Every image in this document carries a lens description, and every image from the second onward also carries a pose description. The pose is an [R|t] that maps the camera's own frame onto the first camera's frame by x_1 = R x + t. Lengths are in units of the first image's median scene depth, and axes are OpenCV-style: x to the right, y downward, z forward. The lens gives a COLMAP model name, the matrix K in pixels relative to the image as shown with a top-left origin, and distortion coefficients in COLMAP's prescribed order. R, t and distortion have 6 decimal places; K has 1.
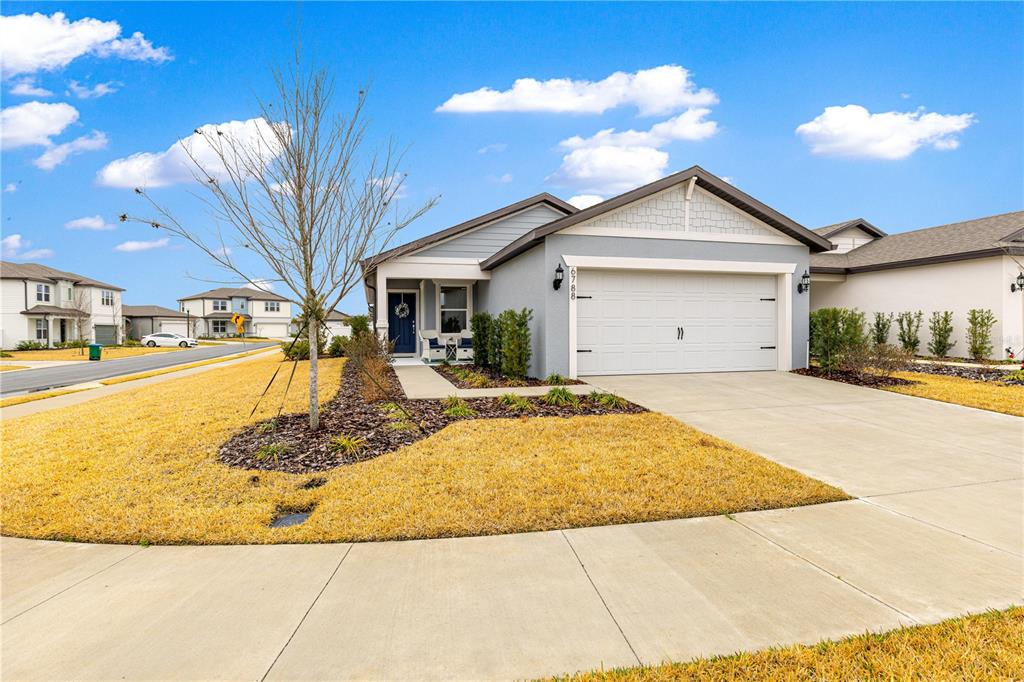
lens RADIAL K [[522.8, 0, 510.5], [0, 522.8, 339.8], [0, 0, 1]] dist [0.001460, 0.000369]
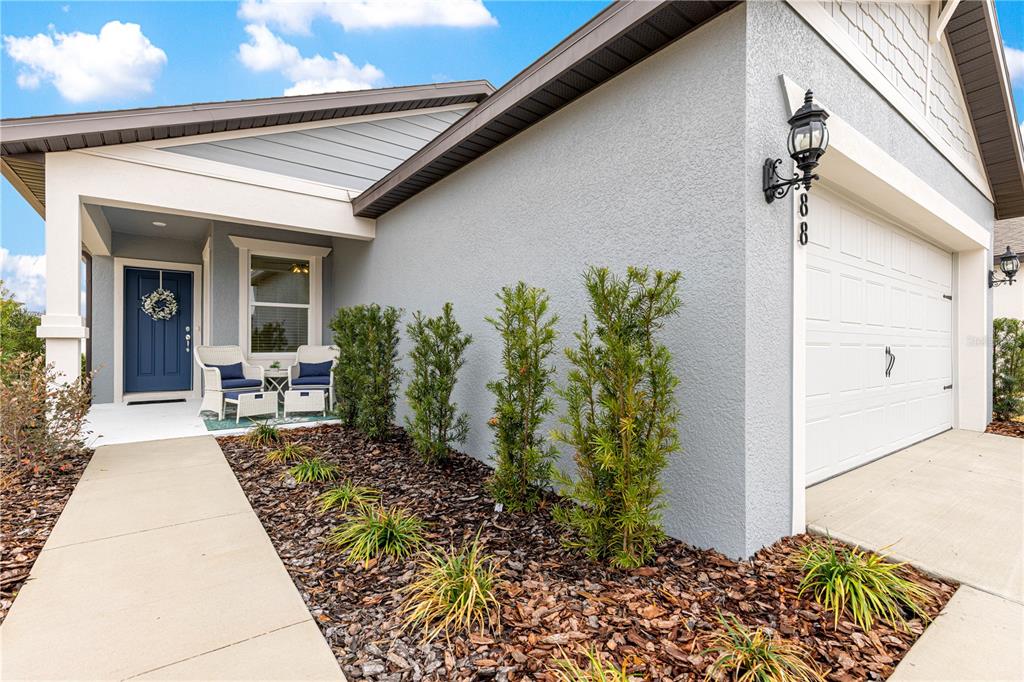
lens RADIAL K [[466.2, 0, 511.9], [0, 466.2, 348.5], [0, 0, 1]] dist [0.004121, -0.001518]
pose [[0.926326, 0.007810, 0.376643, -0.101967], [-0.002887, 0.999903, -0.013635, -0.015842], [-0.376712, 0.011543, 0.926258, 0.724055]]
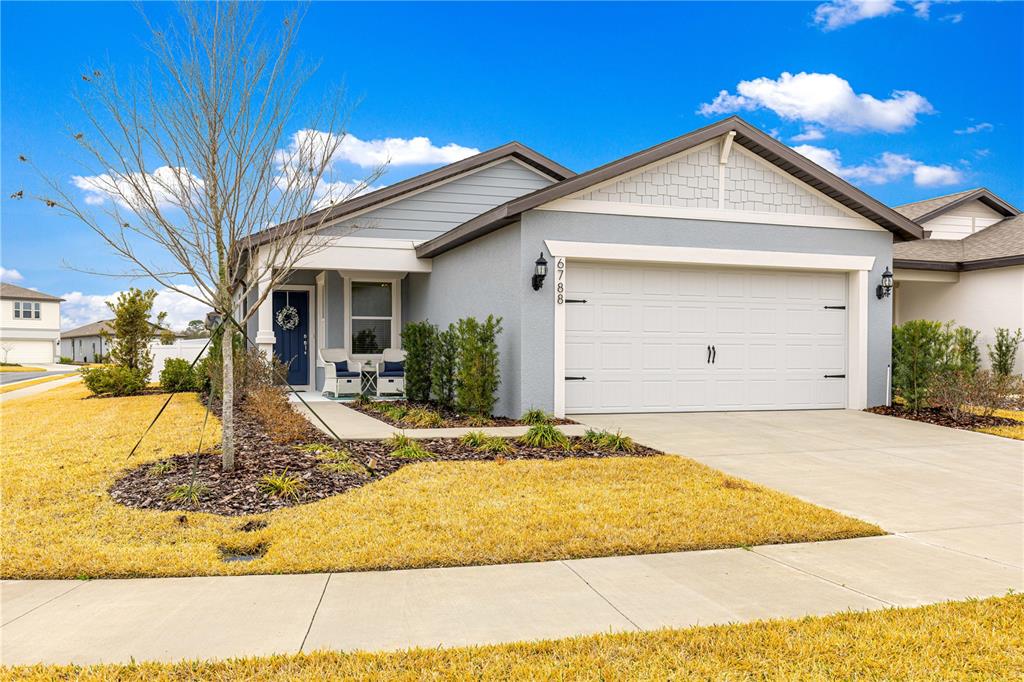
lens RADIAL K [[893.8, 0, 508.6], [0, 893.8, 374.2], [0, 0, 1]] dist [0.015477, 0.004314]
pose [[0.997024, 0.006492, 0.076819, -0.034690], [-0.006596, 0.999978, 0.001102, 0.013709], [-0.076810, -0.001606, 0.997044, -0.160652]]
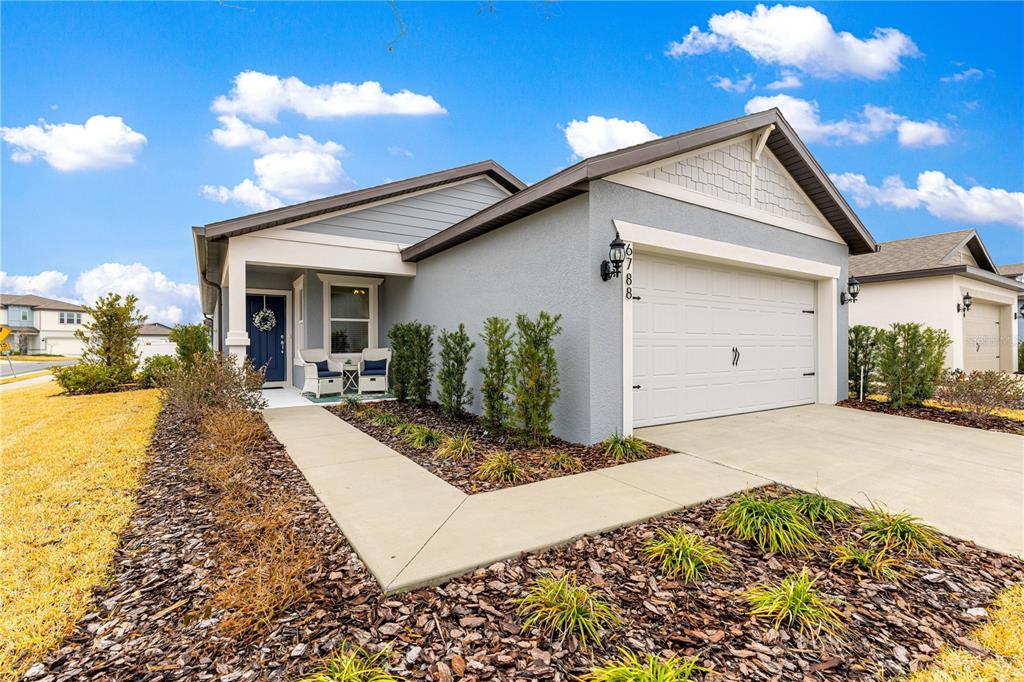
lens RADIAL K [[466.2, 0, 510.6], [0, 466.2, 348.4], [0, 0, 1]] dist [0.004121, -0.001518]
pose [[0.949498, 0.001824, 0.313768, -0.141776], [0.002906, 0.999889, -0.014608, -0.013768], [-0.313760, 0.014782, 0.949387, 0.483658]]
